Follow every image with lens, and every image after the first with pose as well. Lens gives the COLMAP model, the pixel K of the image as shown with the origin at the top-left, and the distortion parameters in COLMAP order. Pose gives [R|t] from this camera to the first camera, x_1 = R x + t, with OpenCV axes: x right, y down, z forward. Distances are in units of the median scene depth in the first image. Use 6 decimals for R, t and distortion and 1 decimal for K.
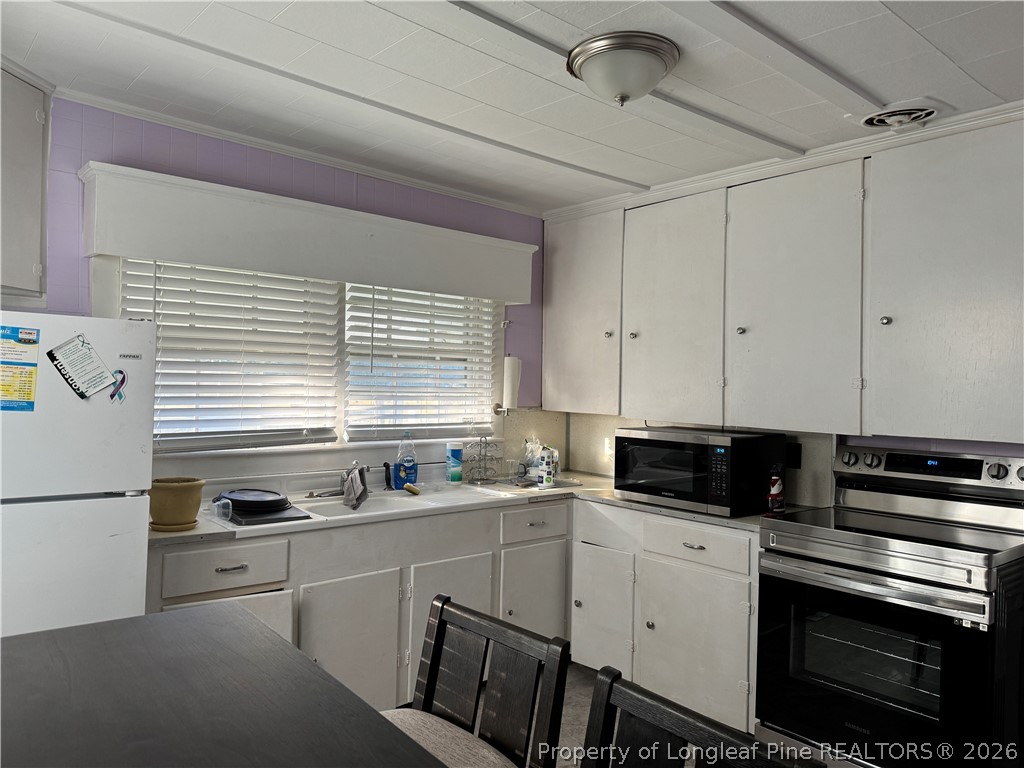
lens RADIAL K [[745.5, 0, 521.4], [0, 745.5, 384.4], [0, 0, 1]] dist [0.118311, -0.095036]
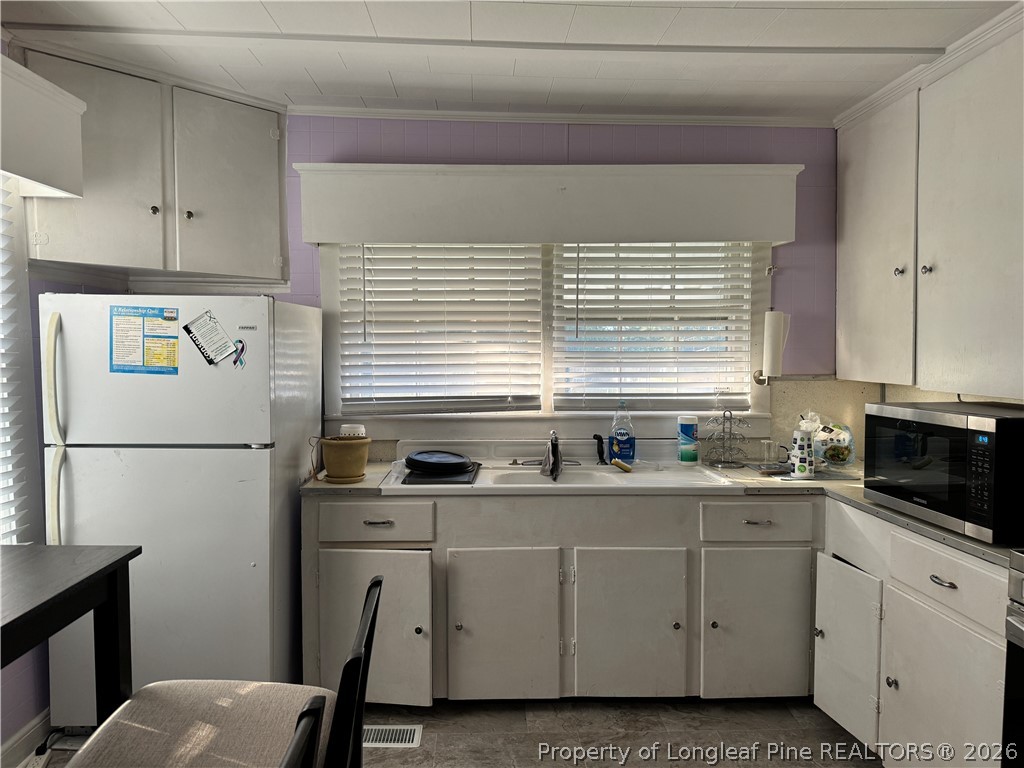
lens RADIAL K [[745.5, 0, 435.9], [0, 745.5, 381.7], [0, 0, 1]] dist [0.118311, -0.095036]
pose [[0.784838, 0.004026, -0.619687, 0.259769], [0.017112, 0.999457, 0.028165, 0.010922], [0.619464, -0.032709, 0.784343, 0.172524]]
